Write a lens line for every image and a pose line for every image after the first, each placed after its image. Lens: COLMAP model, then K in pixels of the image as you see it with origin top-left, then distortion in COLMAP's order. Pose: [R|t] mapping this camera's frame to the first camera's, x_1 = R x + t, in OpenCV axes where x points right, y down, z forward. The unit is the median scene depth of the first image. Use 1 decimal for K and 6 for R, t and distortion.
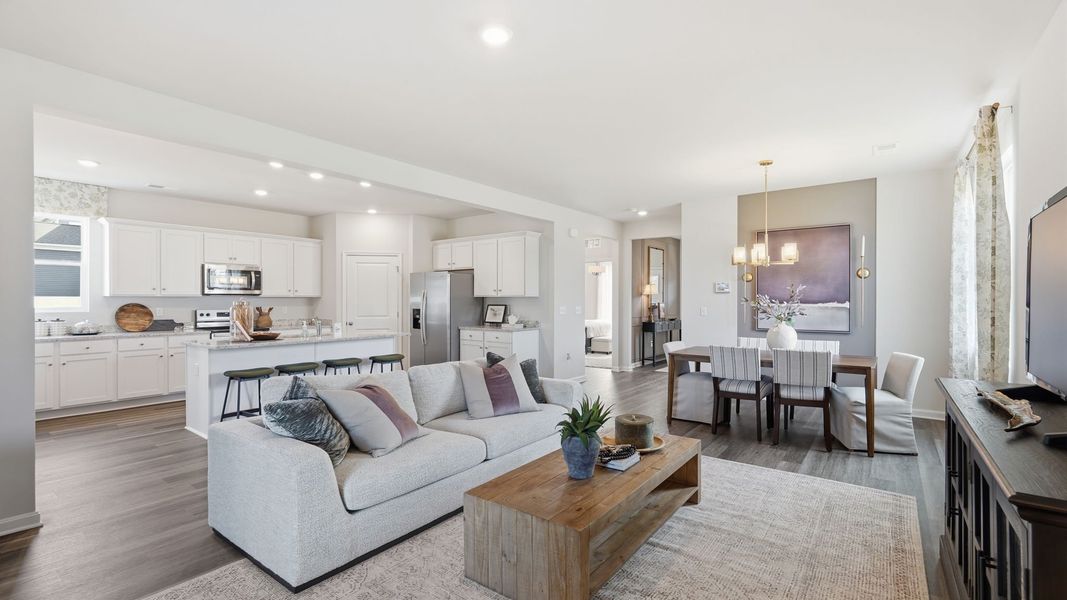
lens RADIAL K [[475.0, 0, 531.7], [0, 475.0, 299.7], [0, 0, 1]] dist [-0.014574, 0.006785]
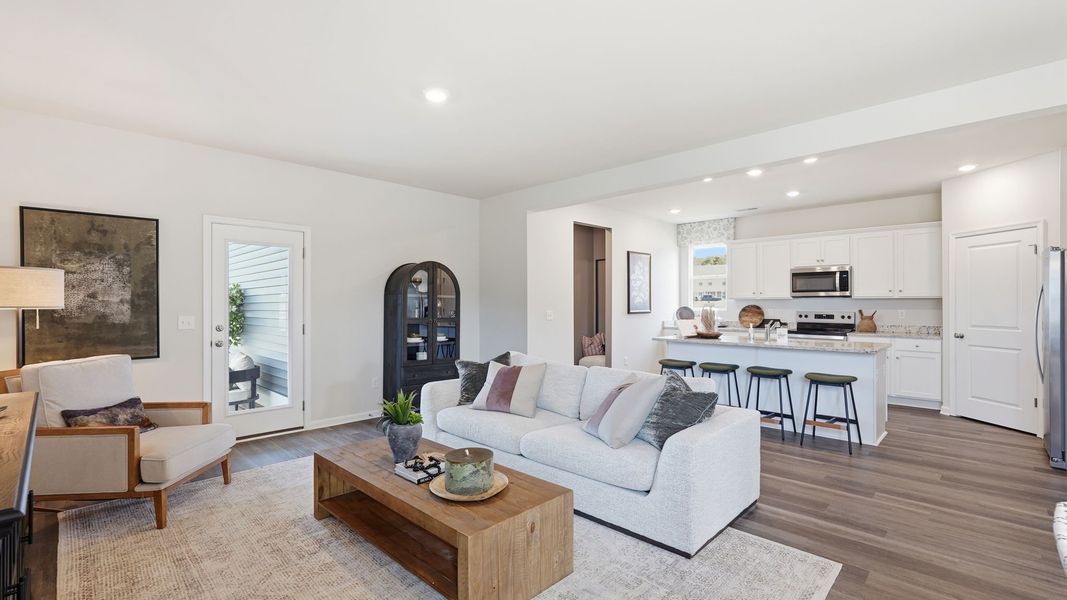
lens RADIAL K [[475.0, 0, 536.9], [0, 475.0, 300.7], [0, 0, 1]] dist [-0.014574, 0.006785]
pose [[-0.121342, -0.002730, -0.992607, 0.449911], [0.003394, 0.999989, -0.003165, -0.001238], [0.992605, -0.003753, -0.121331, 0.553000]]
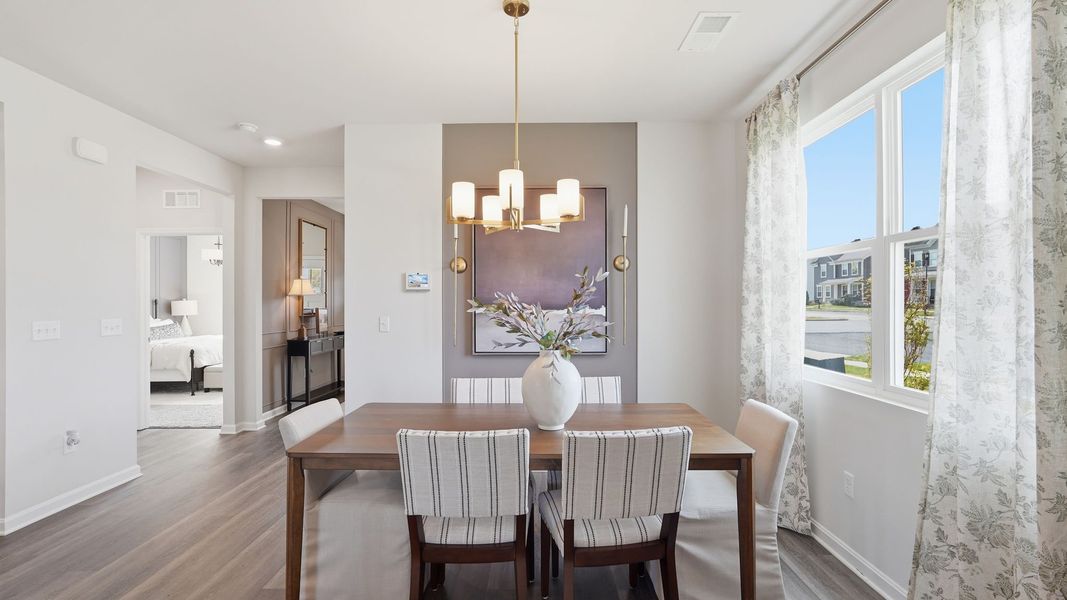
lens RADIAL K [[475.0, 0, 531.8], [0, 475.0, 301.9], [0, 0, 1]] dist [-0.014574, 0.006785]
pose [[0.799199, -0.000012, 0.601066, 0.172662], [0.001978, 0.999995, -0.002610, 0.000052], [-0.601063, 0.003275, 0.799195, 0.468918]]
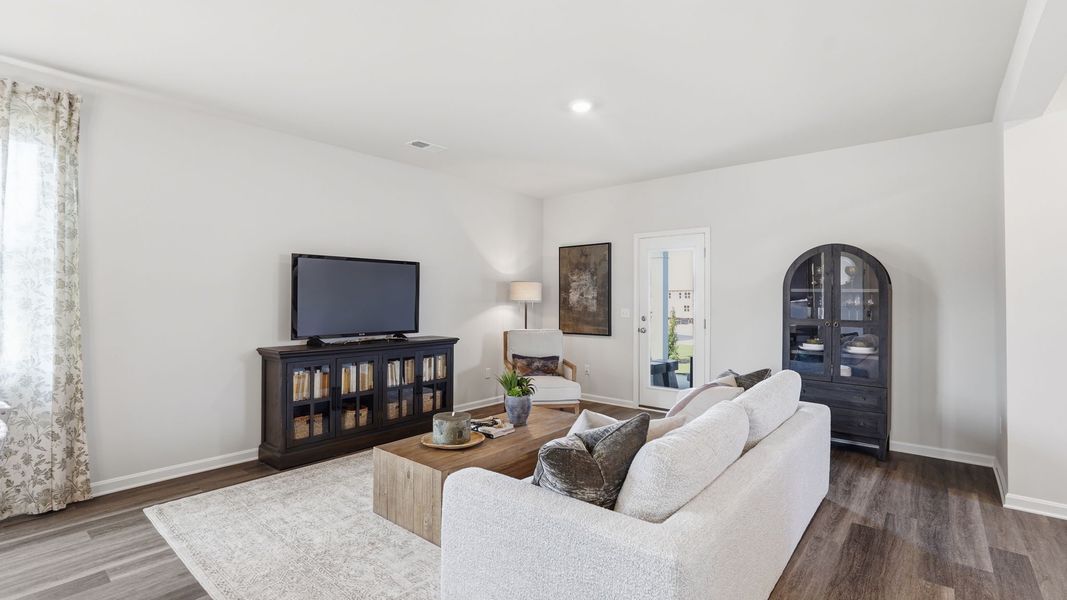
lens RADIAL K [[475.0, 0, 524.4], [0, 475.0, 295.4], [0, 0, 1]] dist [-0.014574, 0.006785]
pose [[-0.997883, -0.001108, 0.065024, -0.001576], [-0.001824, 0.999938, -0.010964, 0.001426], [-0.065008, -0.011059, -0.997823, 0.918640]]
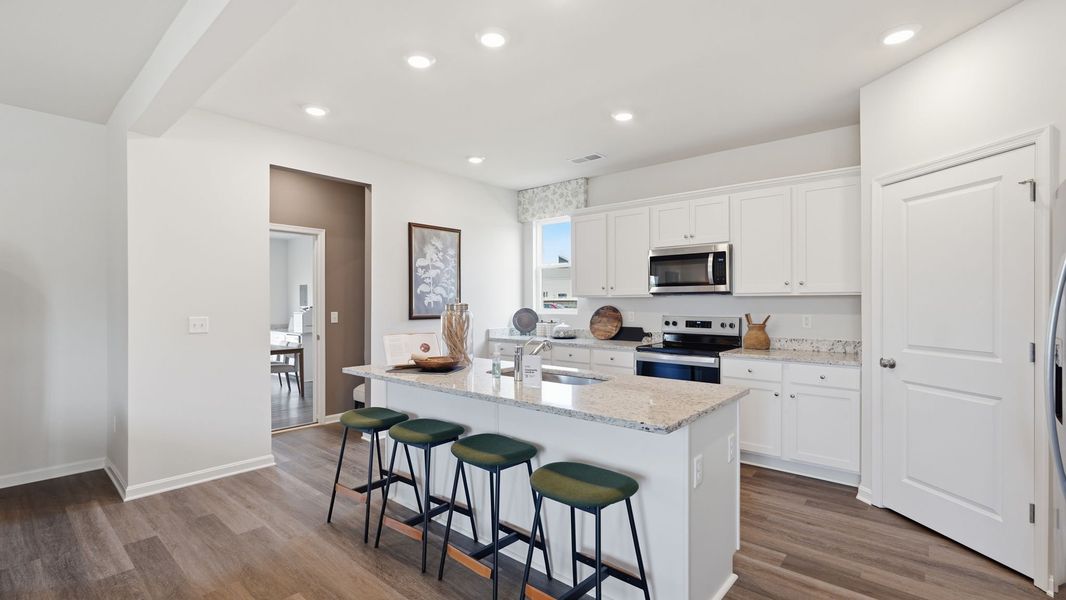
lens RADIAL K [[474.6, 0, 539.9], [0, 474.6, 302.4], [0, 0, 1]] dist [-0.014574, 0.006785]
pose [[-0.051896, 0.000467, -0.998652, 0.016449], [0.002255, 0.999997, 0.000350, 0.000777], [0.998650, -0.002234, -0.051897, 0.872147]]
